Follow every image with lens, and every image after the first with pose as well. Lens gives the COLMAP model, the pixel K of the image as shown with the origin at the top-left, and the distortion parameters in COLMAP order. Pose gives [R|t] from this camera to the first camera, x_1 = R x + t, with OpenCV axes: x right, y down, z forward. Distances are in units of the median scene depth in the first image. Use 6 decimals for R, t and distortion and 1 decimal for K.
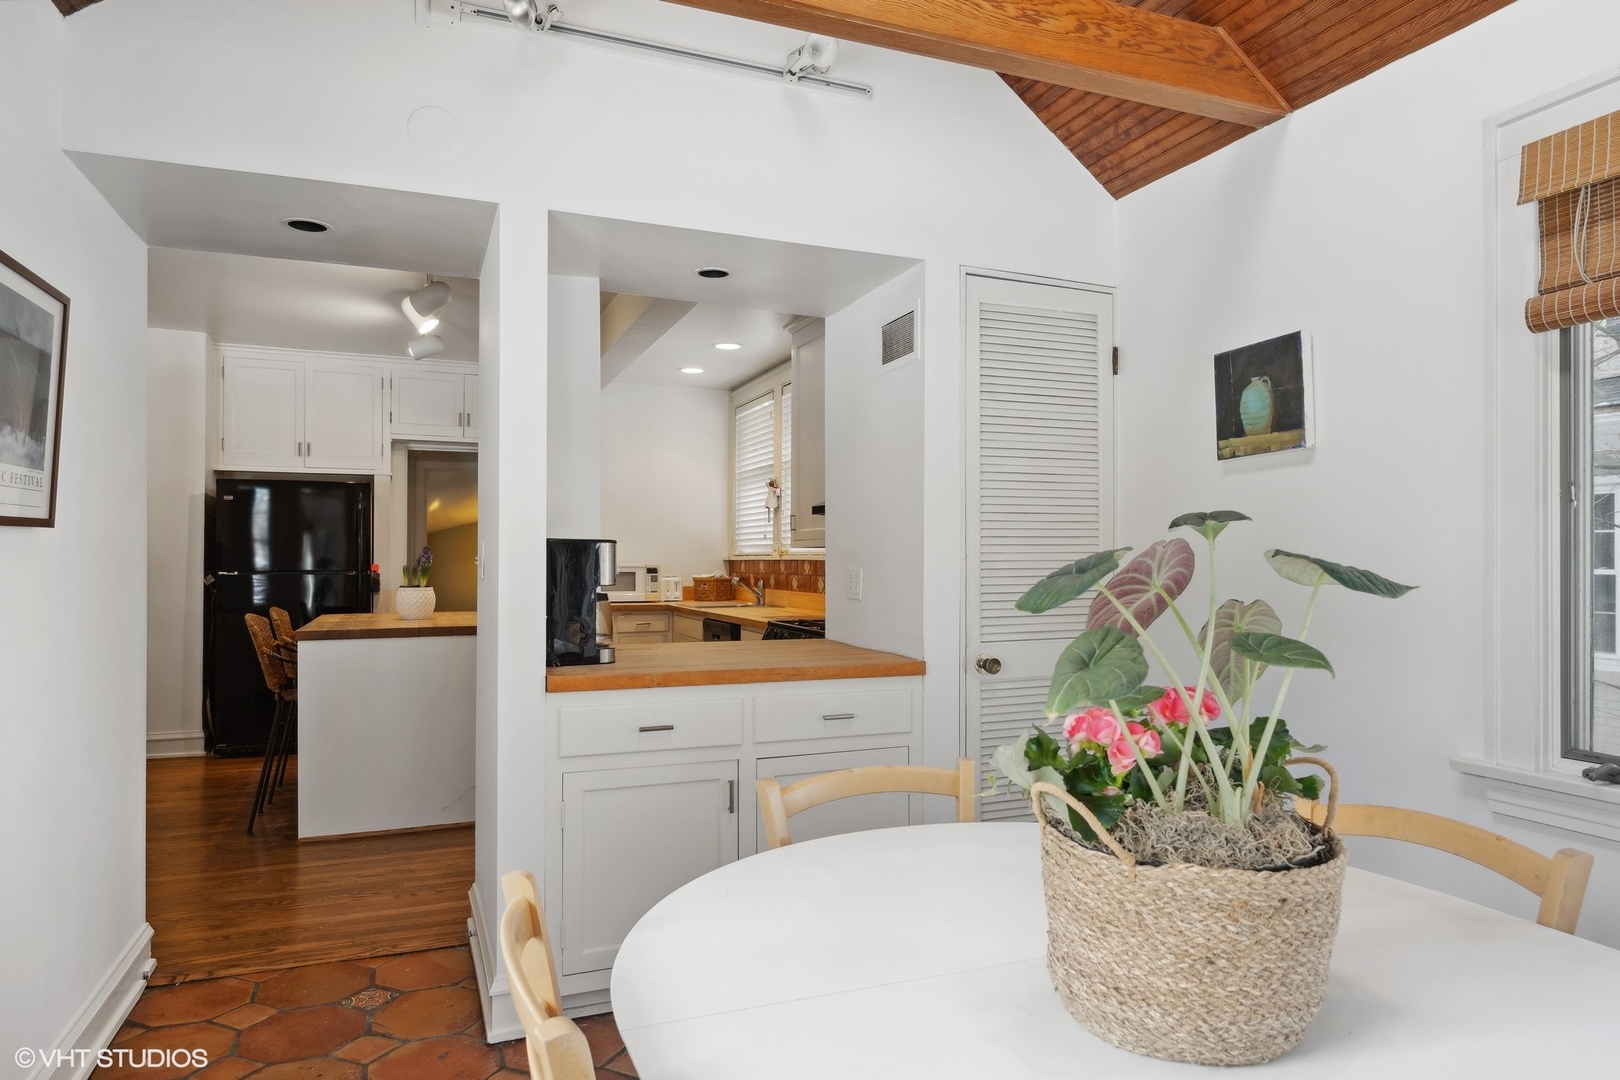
lens RADIAL K [[929.5, 0, 816.5], [0, 929.5, 549.0], [0, 0, 1]] dist [0.006092, 0.000353]
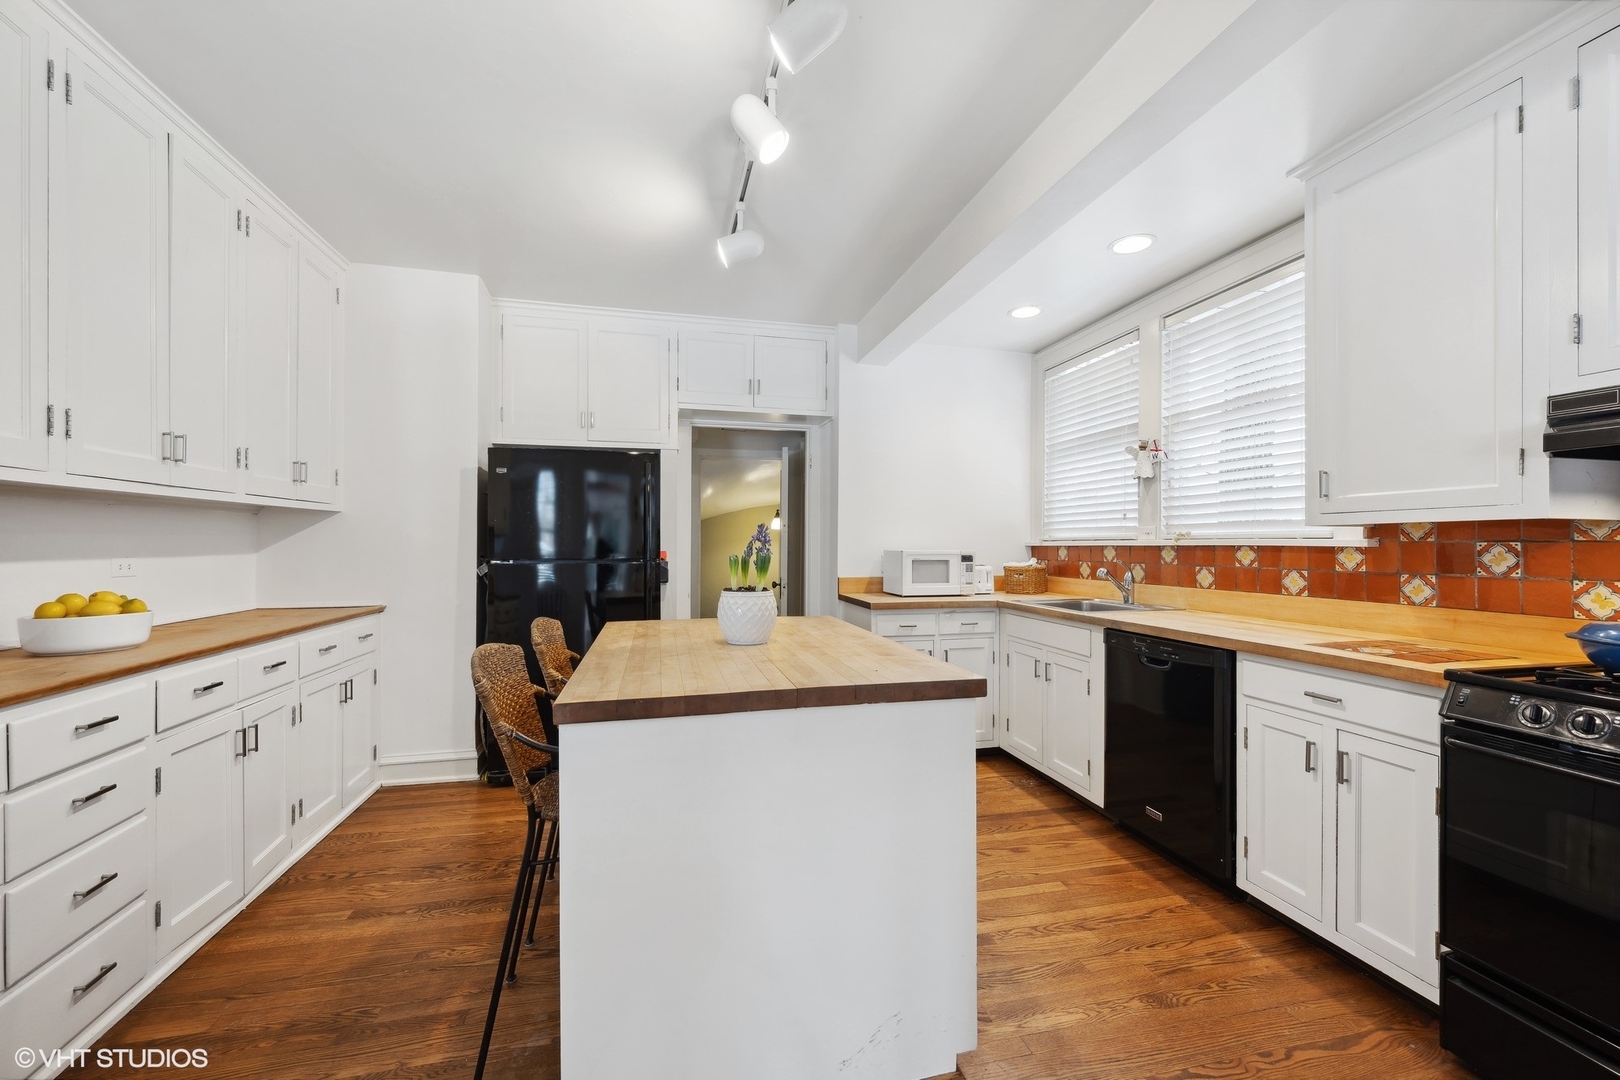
lens RADIAL K [[641.7, 0, 805.4], [0, 641.7, 541.0], [0, 0, 1]] dist [0.000334, 0.000019]
pose [[0.981169, -0.002947, -0.193129, -0.220353], [0.003704, 0.999987, 0.003558, 0.005122], [0.193116, -0.004206, 0.981167, 0.424823]]
